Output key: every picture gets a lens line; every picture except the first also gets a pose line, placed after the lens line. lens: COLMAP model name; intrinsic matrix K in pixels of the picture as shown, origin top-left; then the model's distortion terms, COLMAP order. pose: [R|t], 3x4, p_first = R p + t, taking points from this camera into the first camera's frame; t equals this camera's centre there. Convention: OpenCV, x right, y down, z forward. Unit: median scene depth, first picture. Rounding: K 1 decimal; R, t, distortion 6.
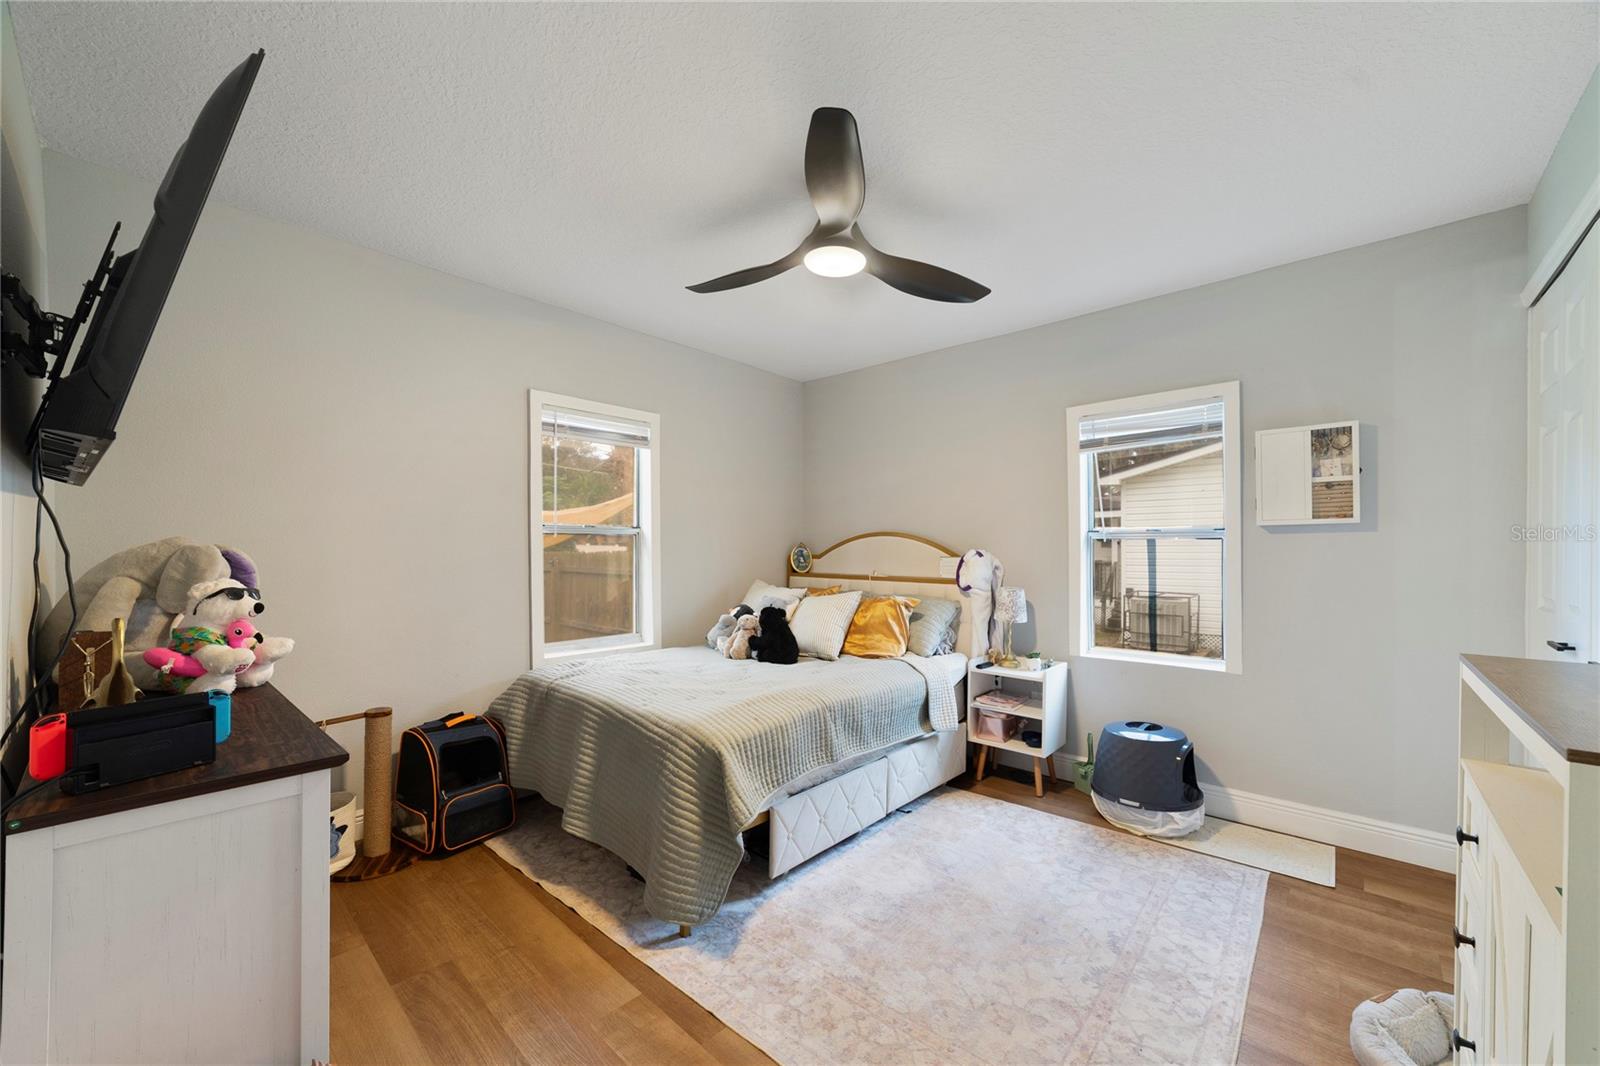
lens RADIAL K [[615.2, 0, 805.2], [0, 615.2, 548.9], [0, 0, 1]] dist [0.000308, -0.000012]
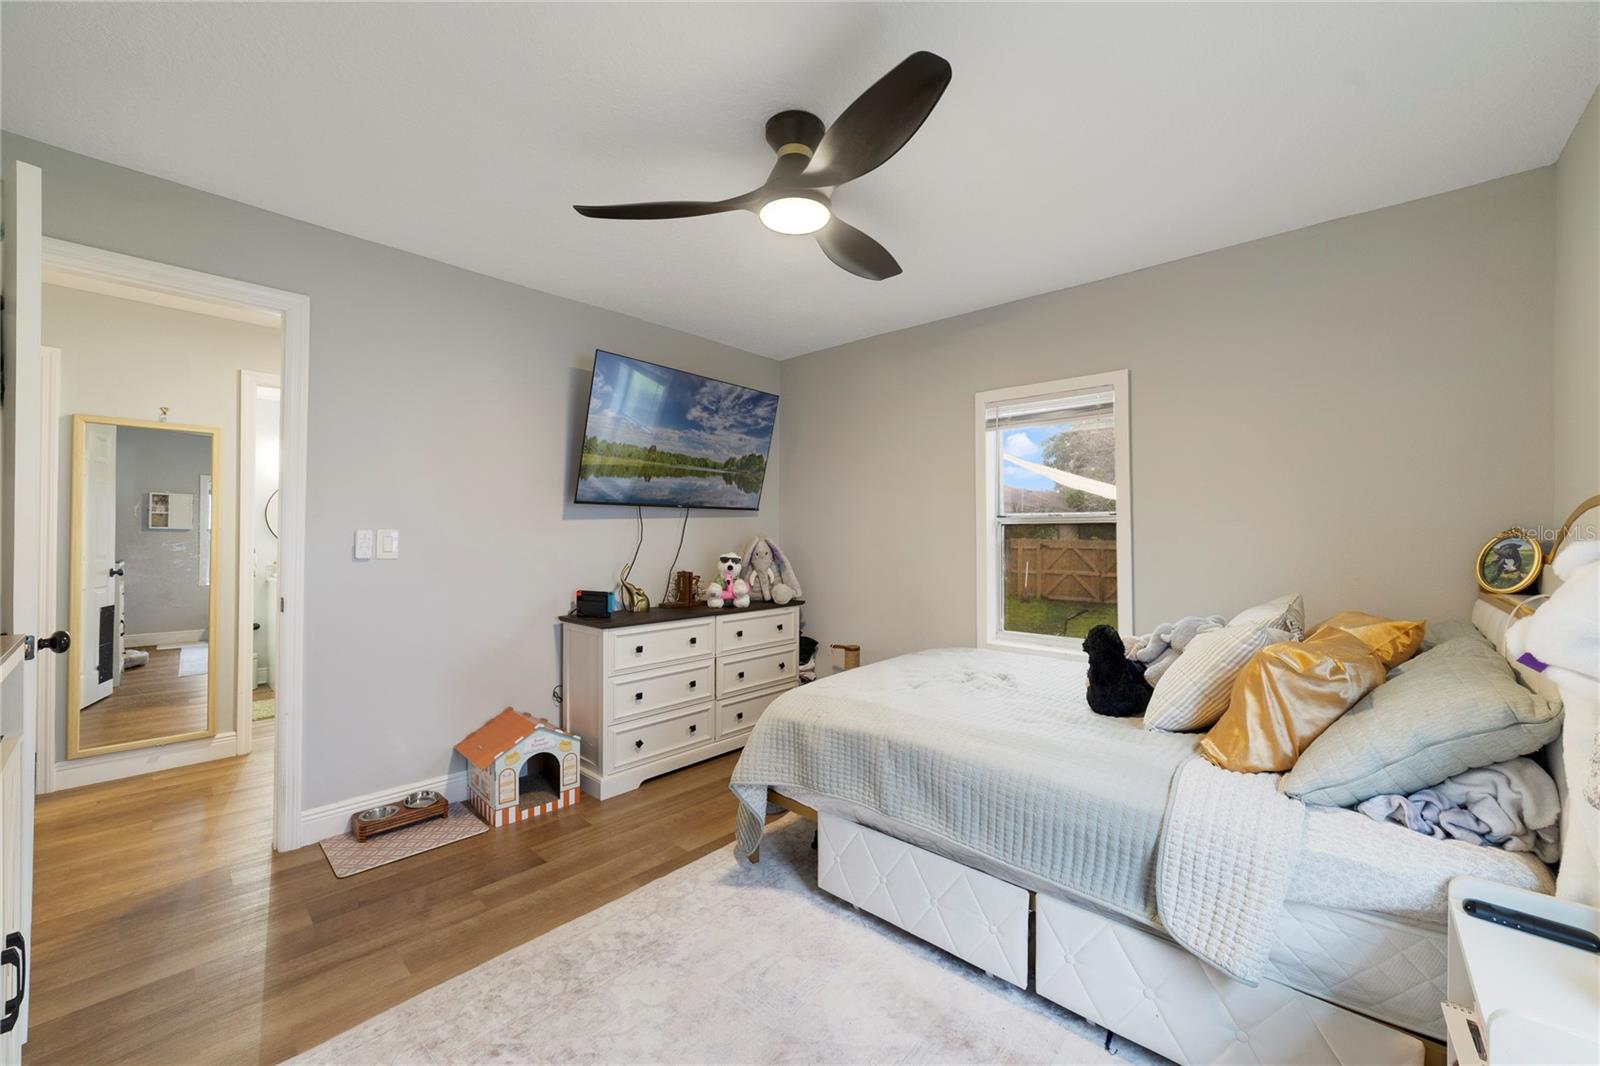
lens RADIAL K [[615.2, 0, 806.1], [0, 615.2, 528.9], [0, 0, 1]] dist [0.000308, -0.000012]
pose [[0.013905, -0.012065, -0.999831, 0.800006], [-0.005023, 0.999914, -0.012136, -0.004016], [0.999891, 0.005191, 0.013843, 0.854417]]
